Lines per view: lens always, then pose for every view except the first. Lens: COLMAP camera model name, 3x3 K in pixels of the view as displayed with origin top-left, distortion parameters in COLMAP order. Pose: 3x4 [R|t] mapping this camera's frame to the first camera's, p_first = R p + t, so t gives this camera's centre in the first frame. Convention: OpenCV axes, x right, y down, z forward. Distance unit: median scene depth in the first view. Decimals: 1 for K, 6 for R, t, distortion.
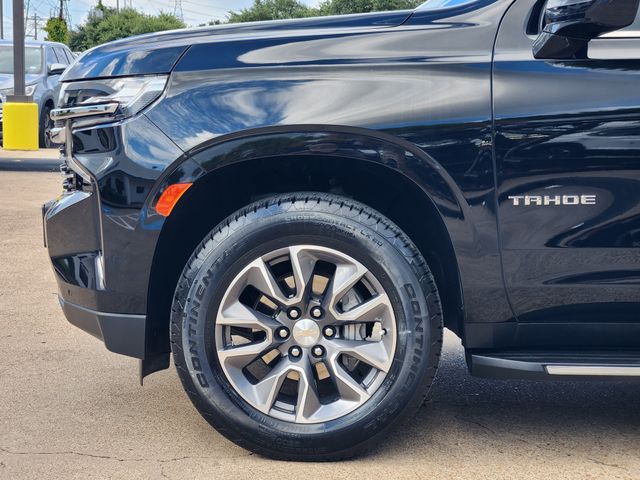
lens RADIAL K [[1271.7, 0, 320.0], [0, 1271.7, 240.0], [0, 0, 1]] dist [-0.655688, 8.645369]
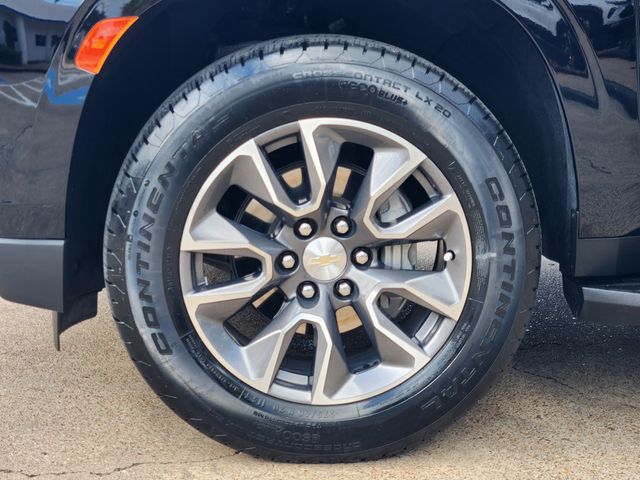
lens RADIAL K [[1271.7, 0, 320.0], [0, 1271.7, 240.0], [0, 0, 1]] dist [-0.655688, 8.645369]
pose [[0.993664, -0.027798, 0.108896, -0.081637], [0.017508, 0.995387, 0.094335, 0.004889], [-0.111016, -0.091831, 0.989567, 0.389049]]
